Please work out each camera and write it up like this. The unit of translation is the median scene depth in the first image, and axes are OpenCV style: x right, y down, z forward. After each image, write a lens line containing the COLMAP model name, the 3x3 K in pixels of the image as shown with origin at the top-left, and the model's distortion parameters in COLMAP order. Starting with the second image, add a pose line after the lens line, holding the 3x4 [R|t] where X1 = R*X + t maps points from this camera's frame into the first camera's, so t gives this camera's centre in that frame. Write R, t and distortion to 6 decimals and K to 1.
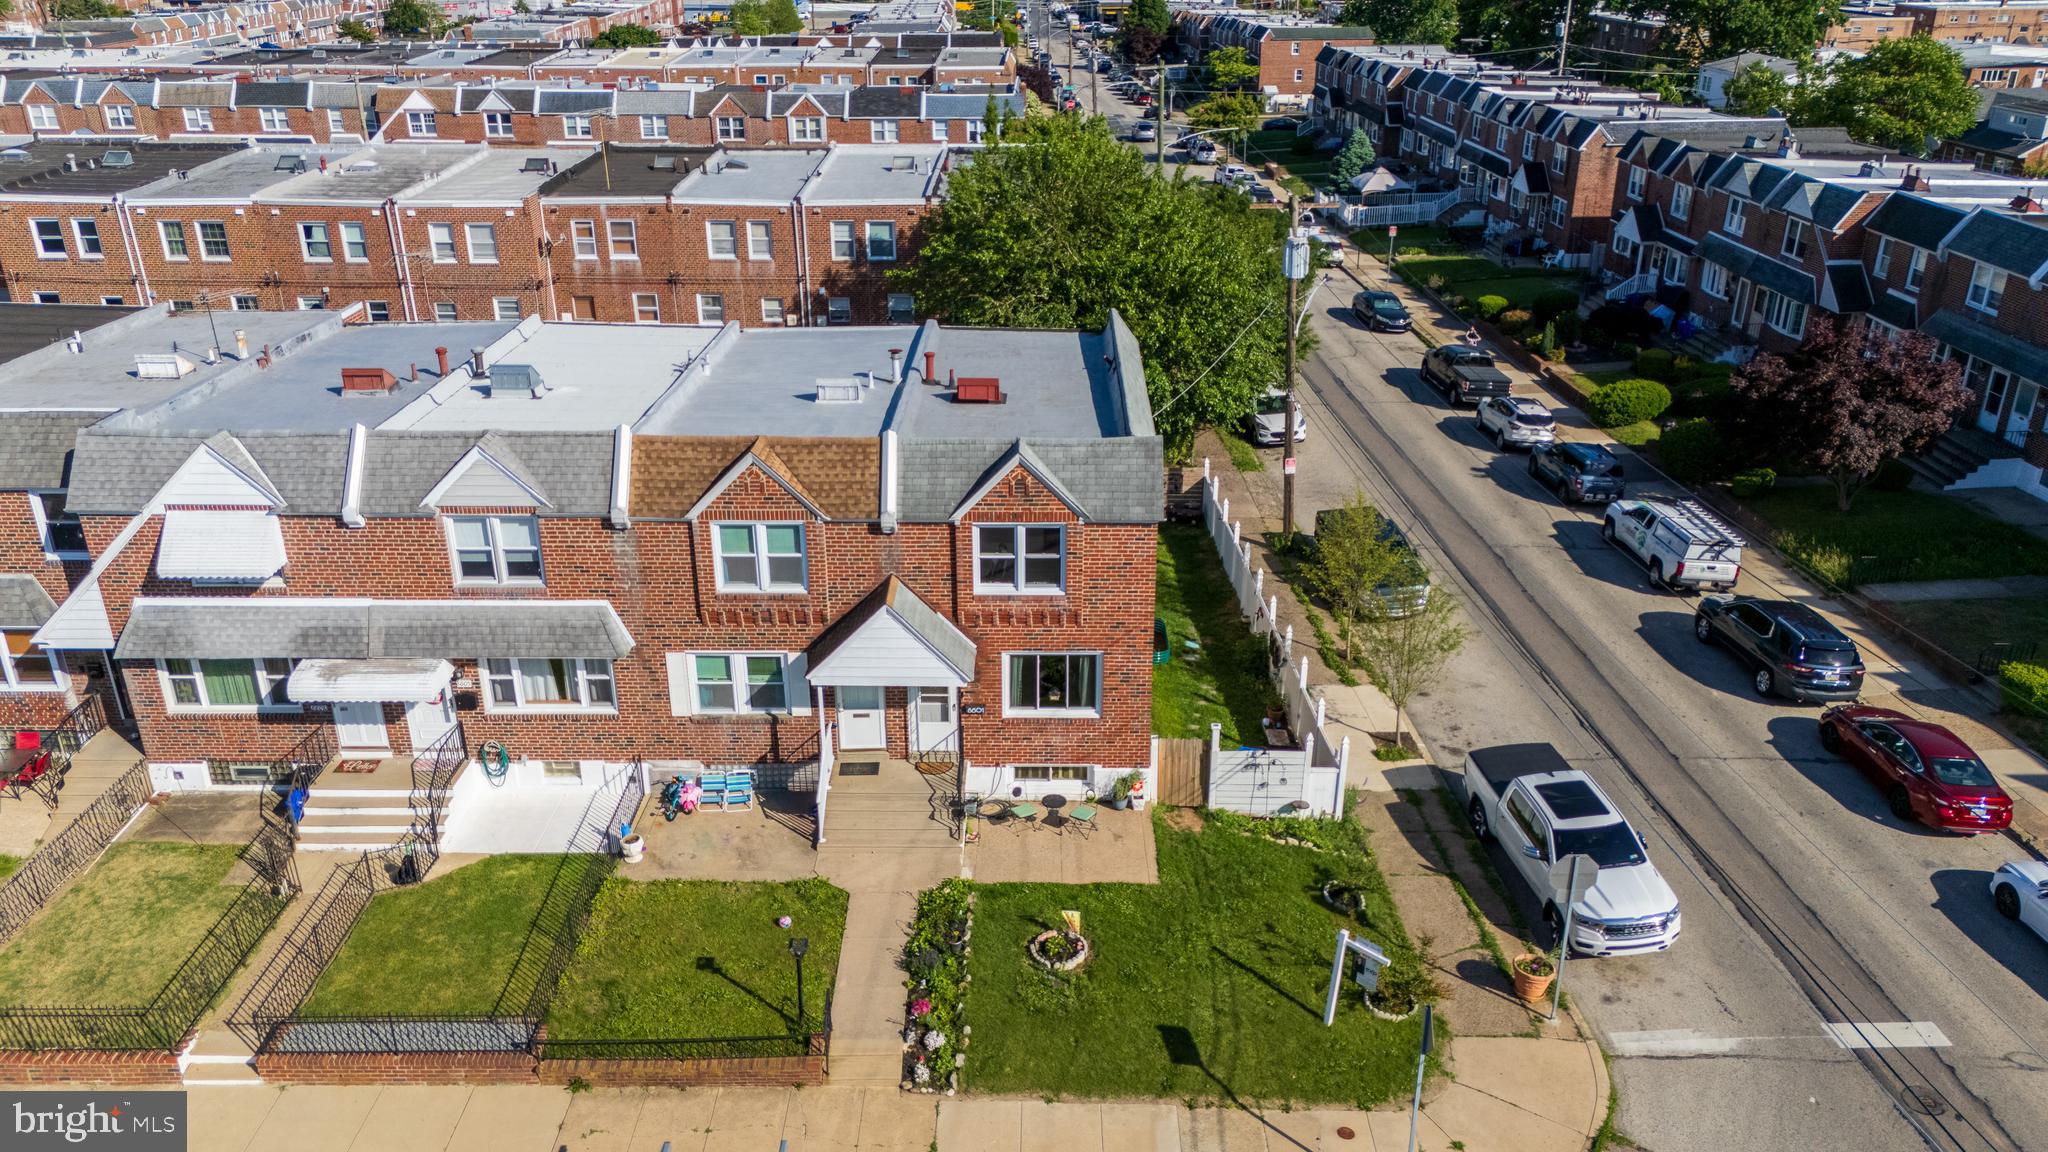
lens RADIAL K [[1482.8, 0, 1024.0], [0, 1482.8, 576.0], [0, 0, 1]] dist [0.055547, -0.042040]
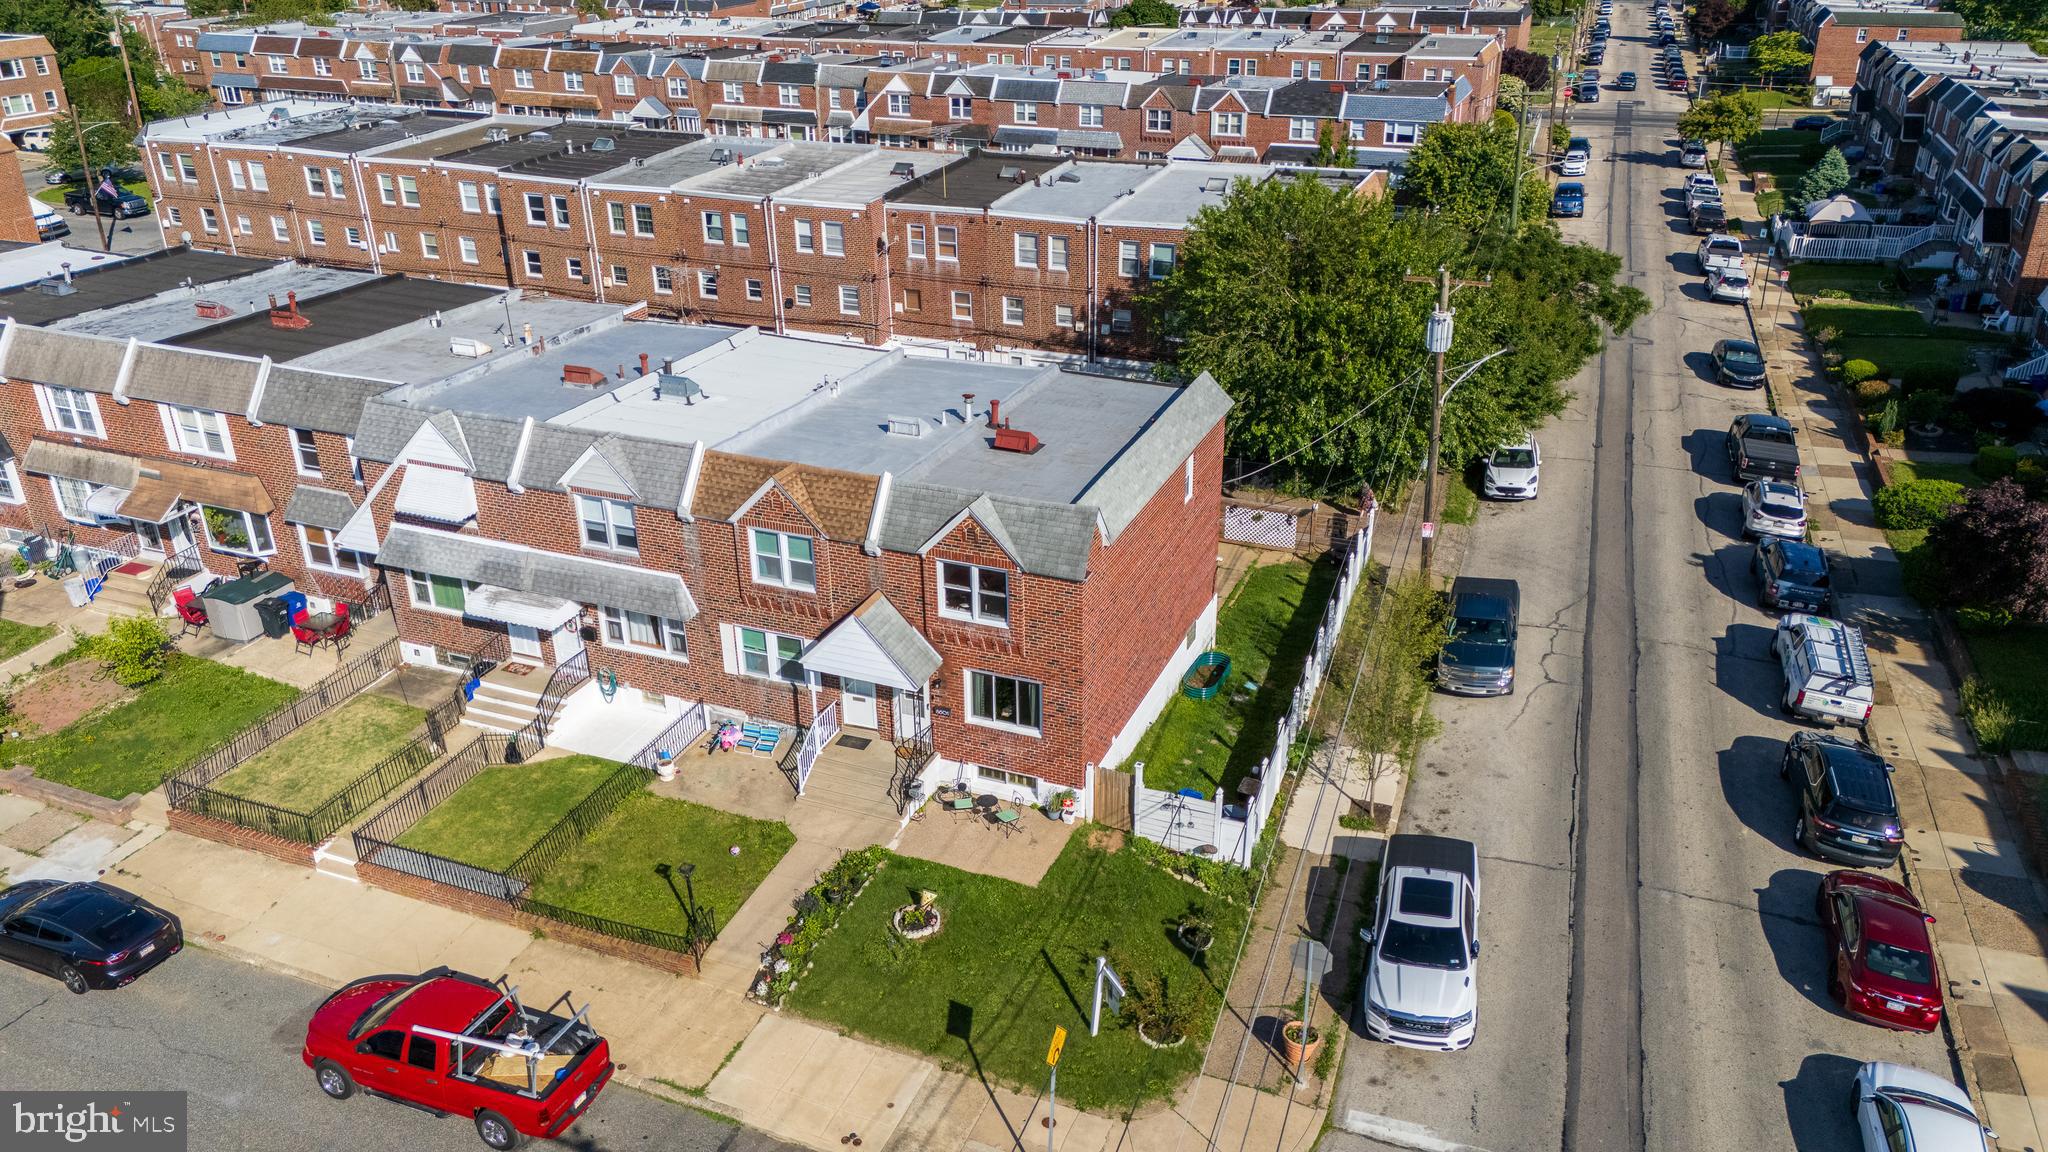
lens RADIAL K [[1482.8, 0, 1024.0], [0, 1482.8, 576.0], [0, 0, 1]] dist [0.055547, -0.042040]
pose [[0.929174, 0.151027, -0.337381, 0.408451], [-0.140144, 0.988516, 0.056537, -0.092603], [0.342045, -0.005251, 0.939669, -0.090679]]
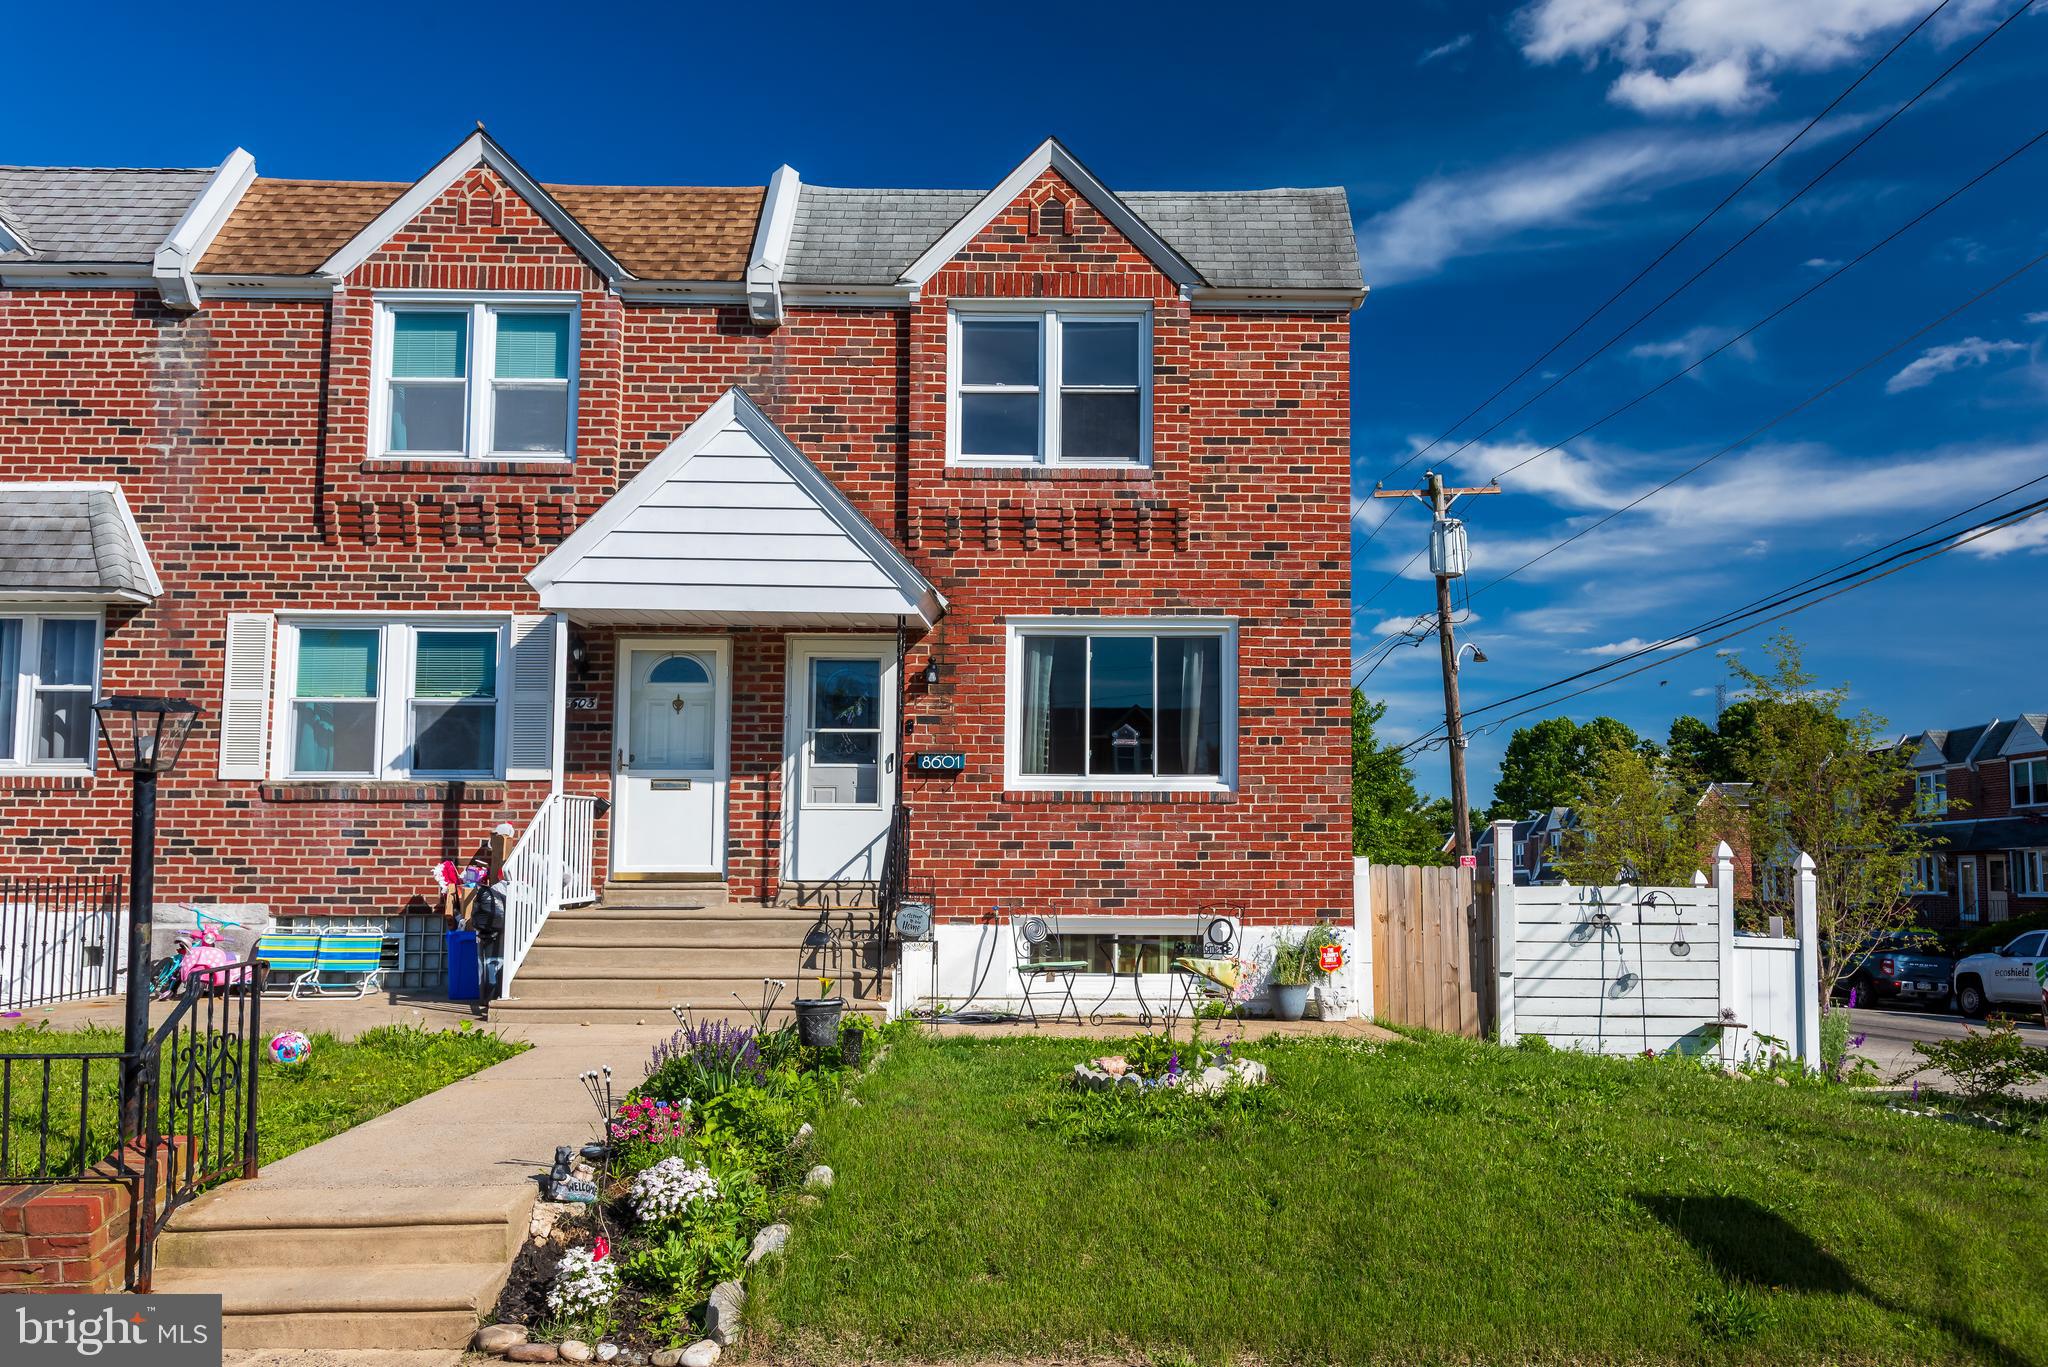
lens RADIAL K [[1469.4, 0, 1065.3], [0, 1469.4, 890.5], [0, 0, 1]] dist [0.002691, -0.001623]
pose [[0.999555, 0.013448, 0.026609, -0.007575], [0.000823, 0.879708, -0.475513, 0.320285], [-0.029803, 0.475324, 0.879306, 0.641981]]
